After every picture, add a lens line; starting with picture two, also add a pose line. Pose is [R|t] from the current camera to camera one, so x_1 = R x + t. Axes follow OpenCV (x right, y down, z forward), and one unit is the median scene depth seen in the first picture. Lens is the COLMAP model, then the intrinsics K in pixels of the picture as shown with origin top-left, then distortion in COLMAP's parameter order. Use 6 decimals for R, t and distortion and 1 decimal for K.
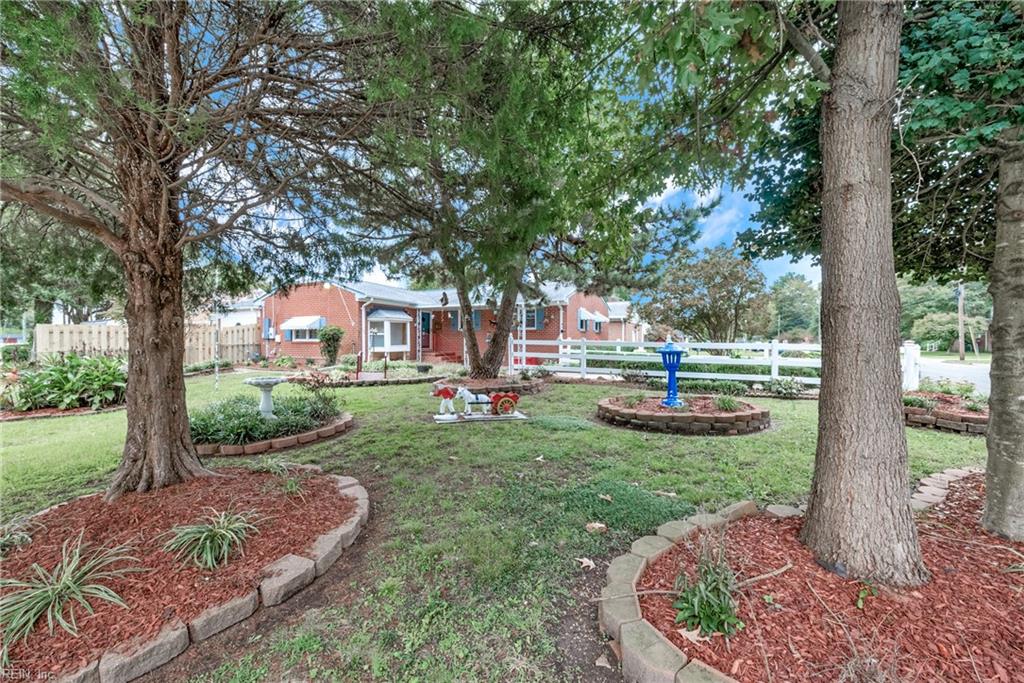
lens RADIAL K [[404.7, 0, 512.0], [0, 404.7, 341.5], [0, 0, 1]] dist [-0.000108, 0.000029]
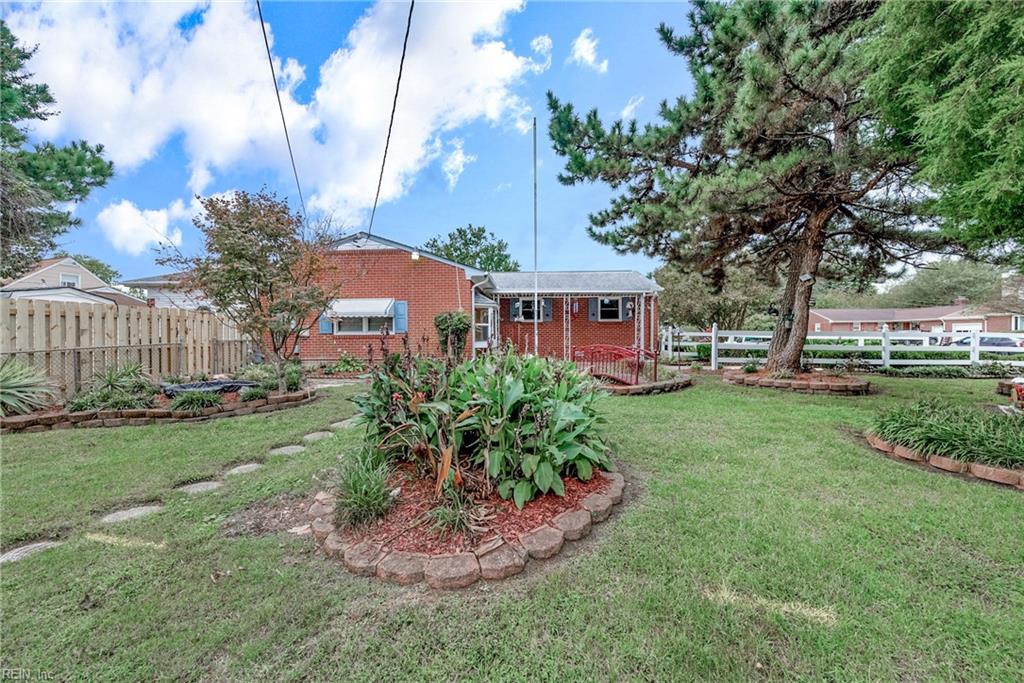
lens RADIAL K [[404.7, 0, 512.0], [0, 404.7, 341.5], [0, 0, 1]] dist [-0.000108, 0.000029]
pose [[0.908144, -0.009808, 0.418542, -0.701801], [0.005718, 0.999923, 0.011023, 0.006535], [-0.418618, -0.007617, 0.908130, 0.331364]]
